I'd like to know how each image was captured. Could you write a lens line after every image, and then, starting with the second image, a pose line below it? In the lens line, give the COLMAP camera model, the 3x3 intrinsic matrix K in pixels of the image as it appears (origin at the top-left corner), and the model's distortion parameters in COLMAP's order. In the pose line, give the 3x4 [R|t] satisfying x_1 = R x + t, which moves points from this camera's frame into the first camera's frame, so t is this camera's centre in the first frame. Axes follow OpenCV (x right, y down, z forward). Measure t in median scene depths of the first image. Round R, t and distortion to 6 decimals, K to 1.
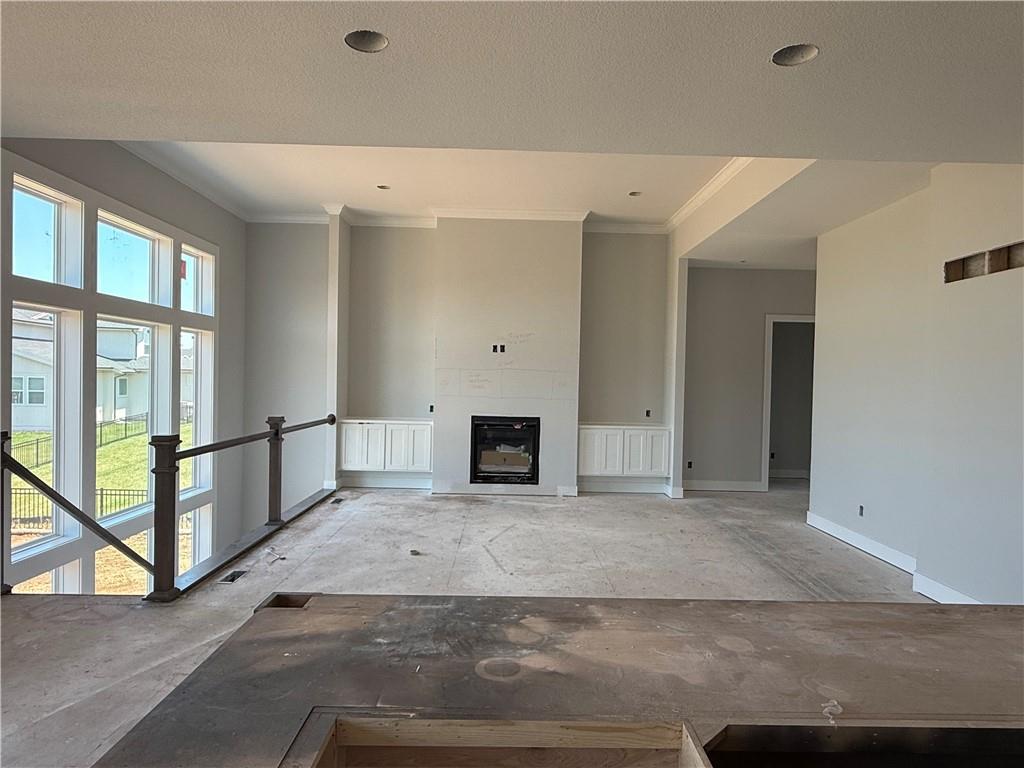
lens RADIAL K [[616.2, 0, 516.8], [0, 616.2, 386.9], [0, 0, 1]] dist [-0.002804, 0.002357]
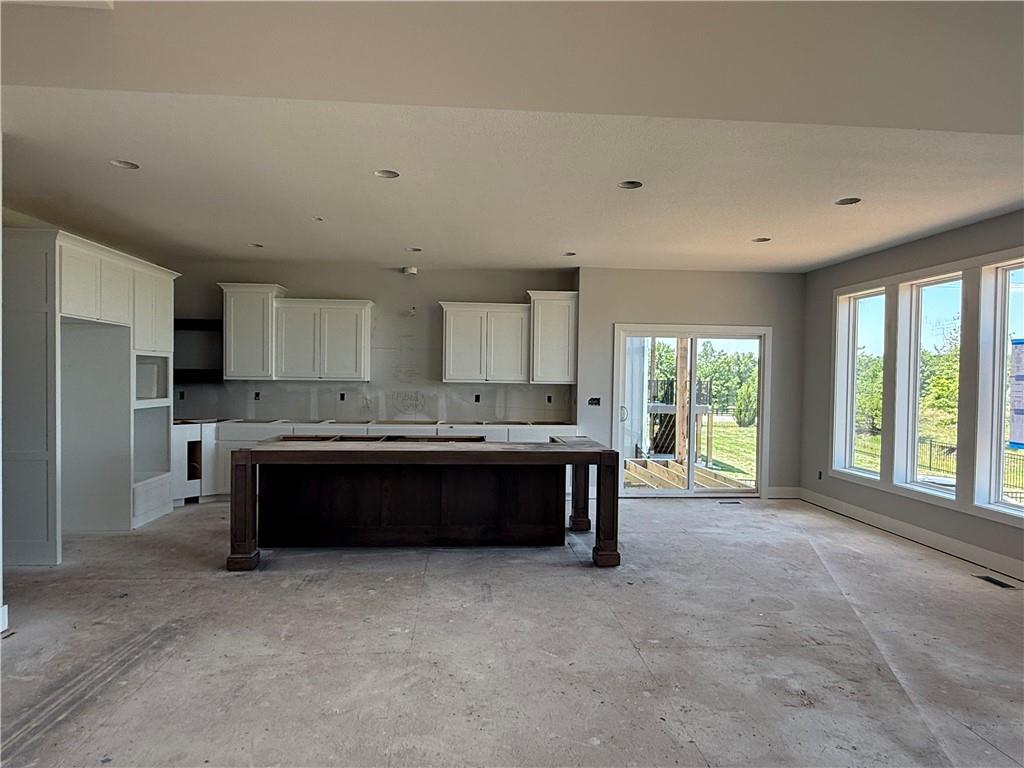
lens RADIAL K [[616.2, 0, 511.7], [0, 616.2, 387.3], [0, 0, 1]] dist [-0.002804, 0.002357]
pose [[-0.997361, -0.034638, -0.063812, 0.055854], [-0.036650, 0.998859, 0.030630, -0.003294], [0.062678, 0.032887, -0.997492, 0.806678]]
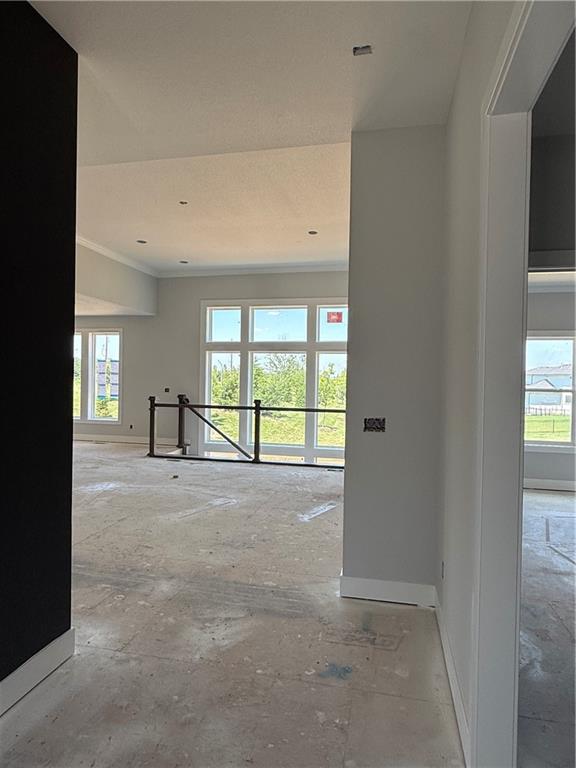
lens RADIAL K [[462.1, 0, 287.6], [0, 462.1, 383.0], [0, 0, 1]] dist [-0.002804, 0.002357]
pose [[-0.229071, -0.015101, -0.973293, 0.669501], [-0.036045, 0.999326, -0.007021, 0.005728], [0.972742, 0.033474, -0.229461, 1.047306]]
